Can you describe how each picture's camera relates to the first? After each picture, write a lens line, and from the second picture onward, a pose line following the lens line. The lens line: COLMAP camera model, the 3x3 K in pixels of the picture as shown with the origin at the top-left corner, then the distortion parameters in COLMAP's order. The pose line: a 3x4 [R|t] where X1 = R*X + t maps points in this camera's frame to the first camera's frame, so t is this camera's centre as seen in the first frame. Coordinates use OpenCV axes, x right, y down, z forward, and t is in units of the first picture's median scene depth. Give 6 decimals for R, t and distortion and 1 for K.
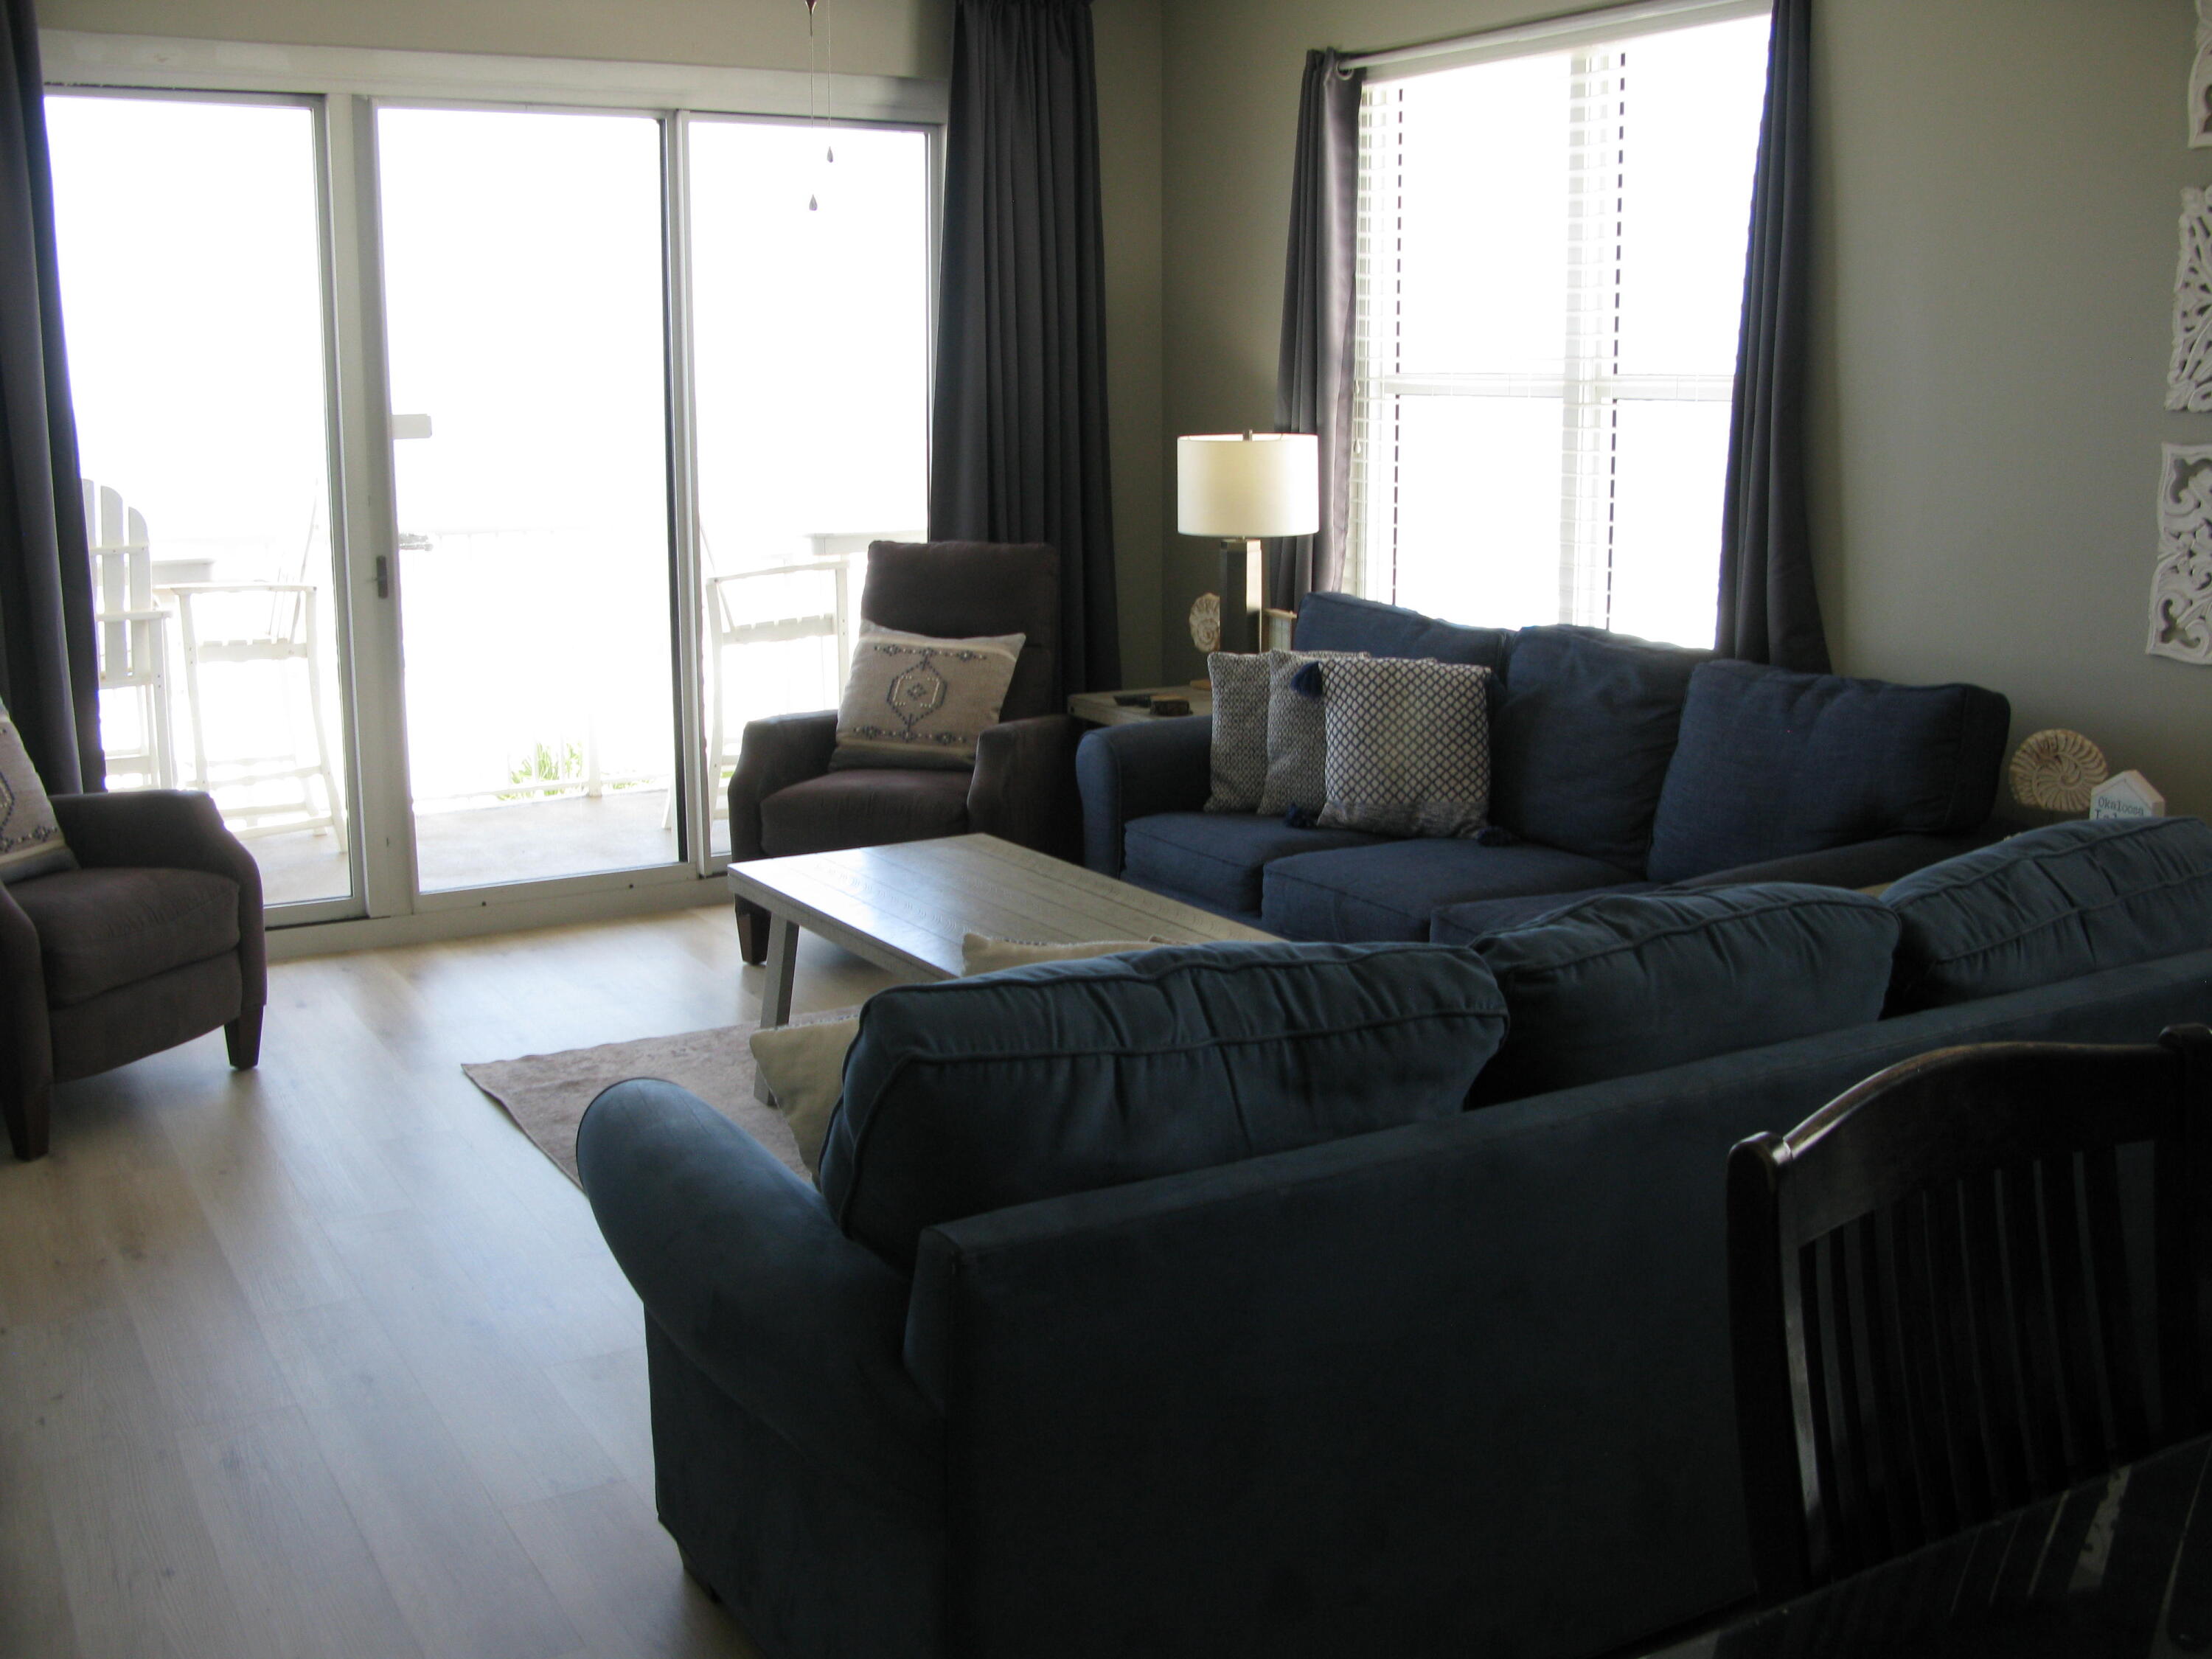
lens RADIAL K [[2272.1, 0, 1106.0], [0, 2272.1, 829.5], [0, 0, 1]] dist [-0.224086, 0.300846]
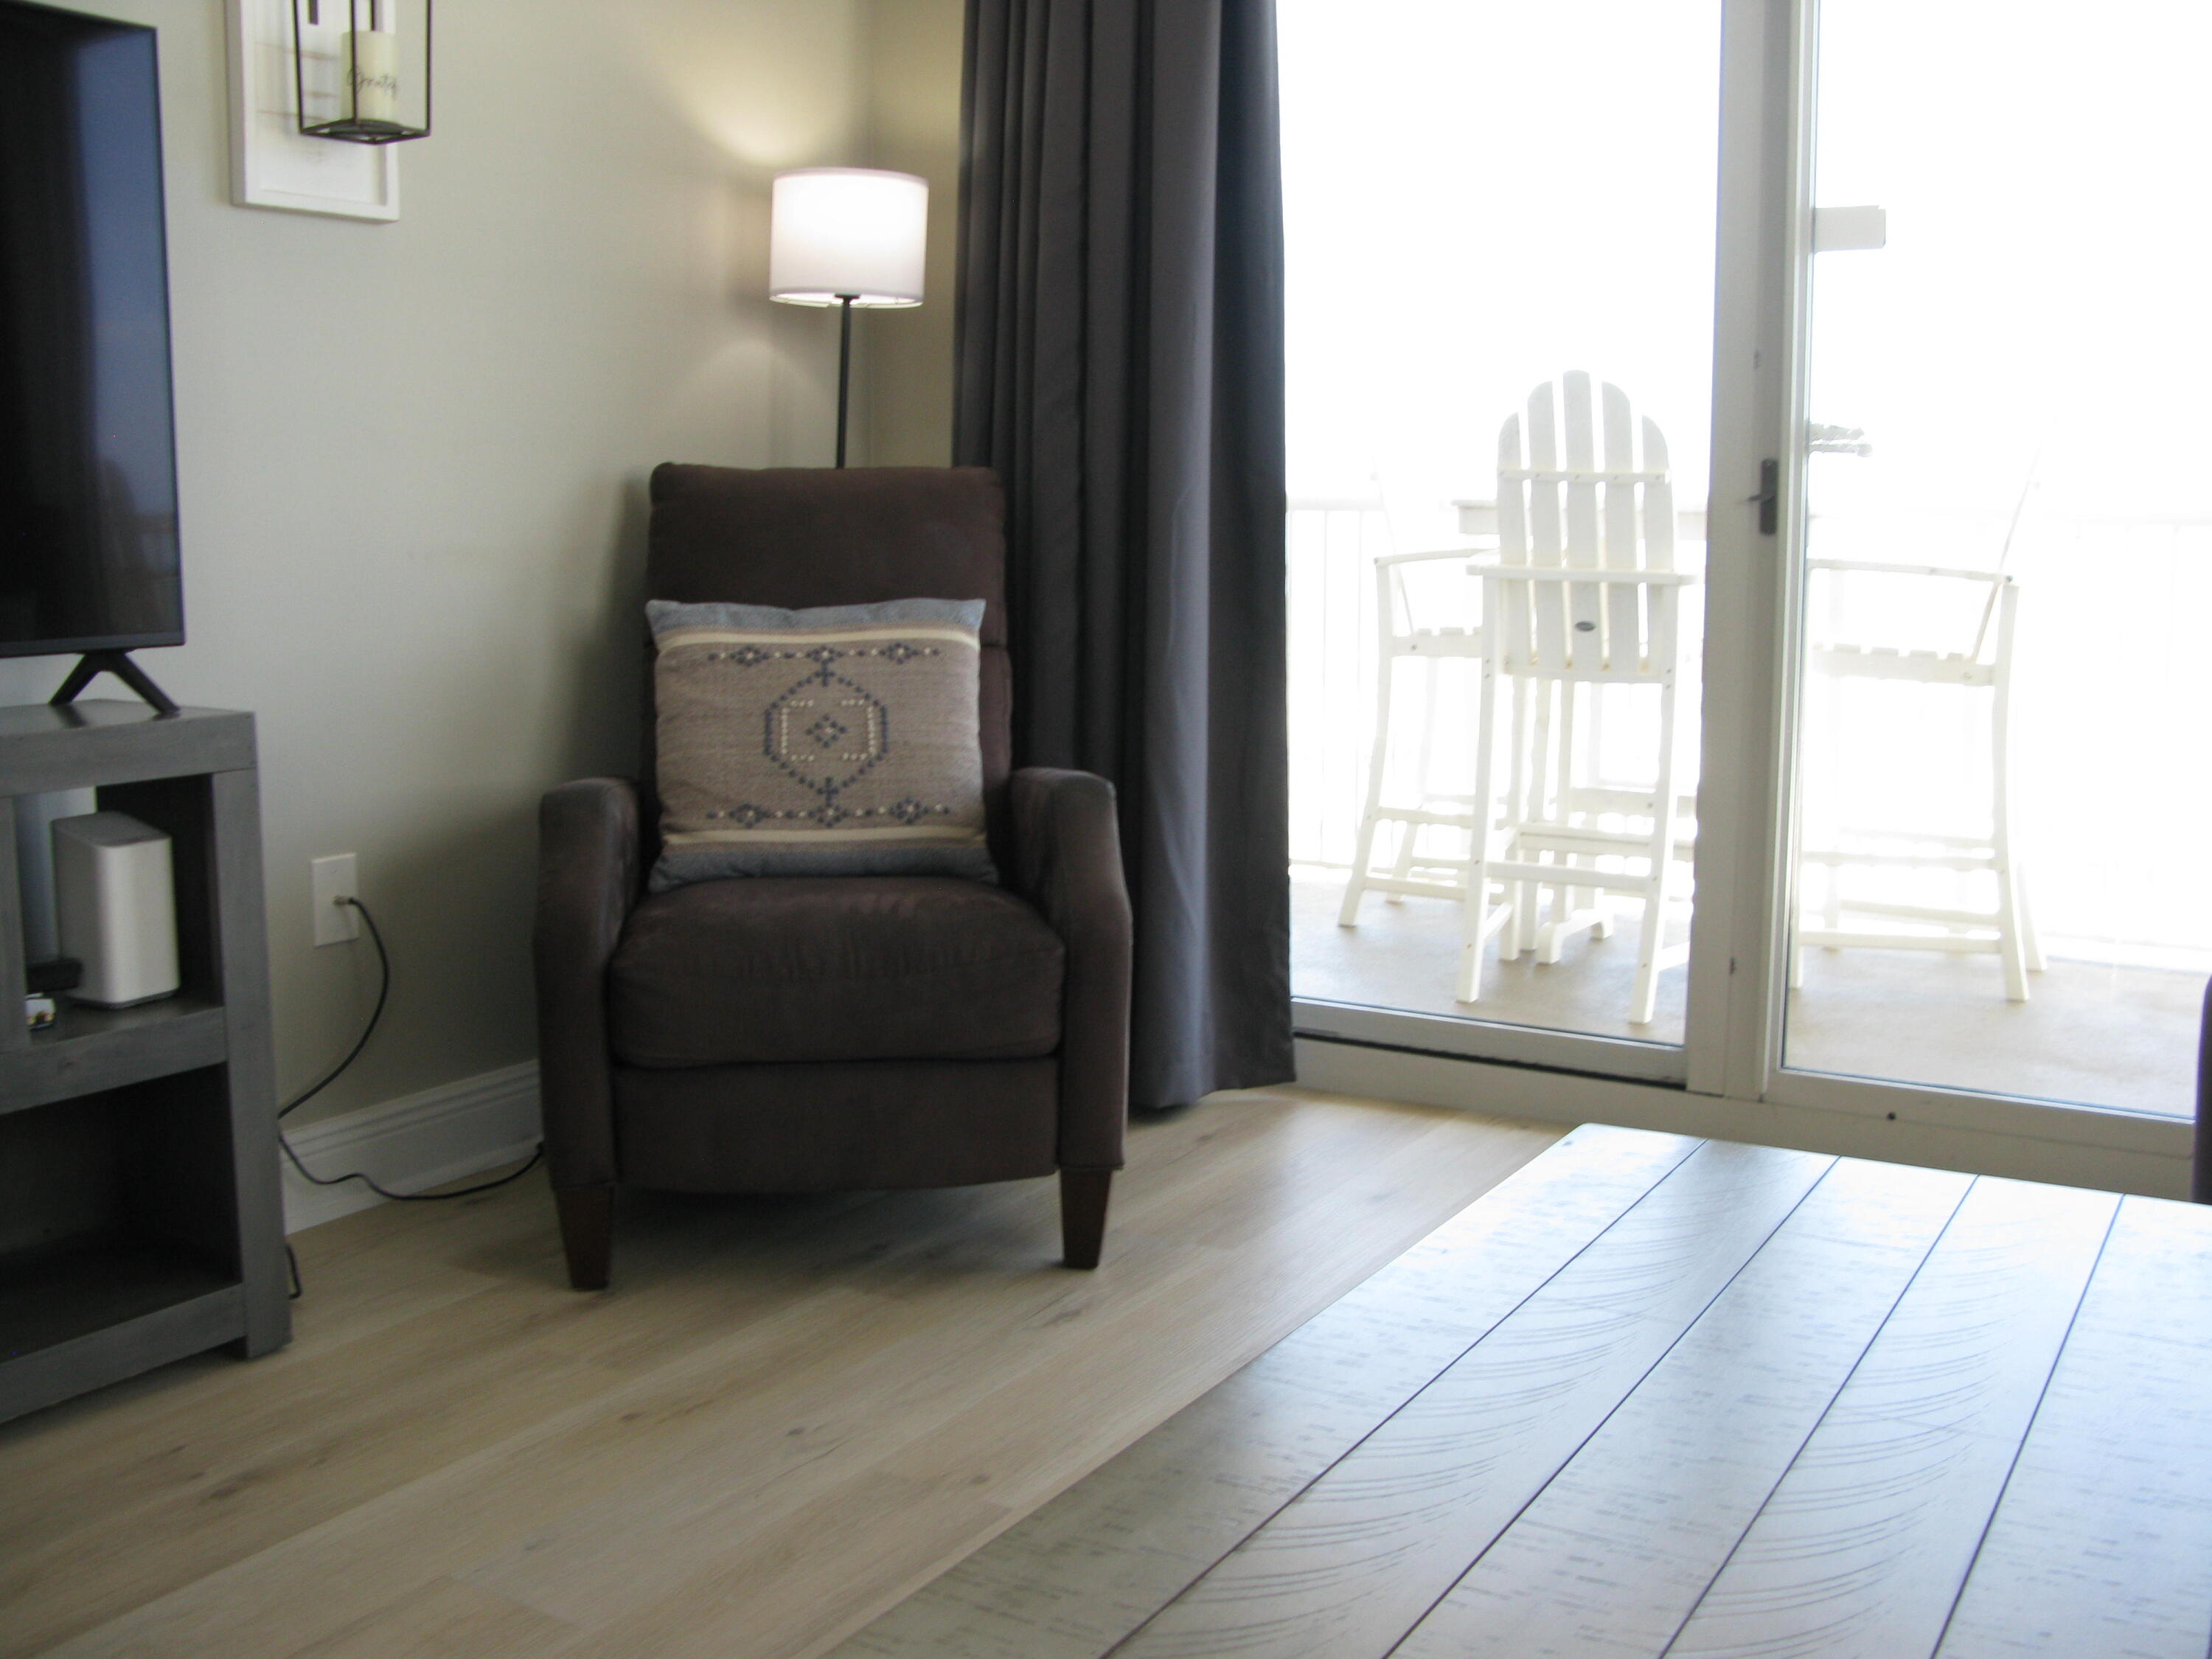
lens RADIAL K [[2272.1, 0, 1106.0], [0, 2272.1, 829.5], [0, 0, 1]] dist [-0.224086, 0.300846]
pose [[0.471947, 0.131799, -0.871720, 0.094794], [-0.178667, 0.982544, 0.051825, -0.030268], [0.863333, 0.131289, 0.487257, 0.590013]]
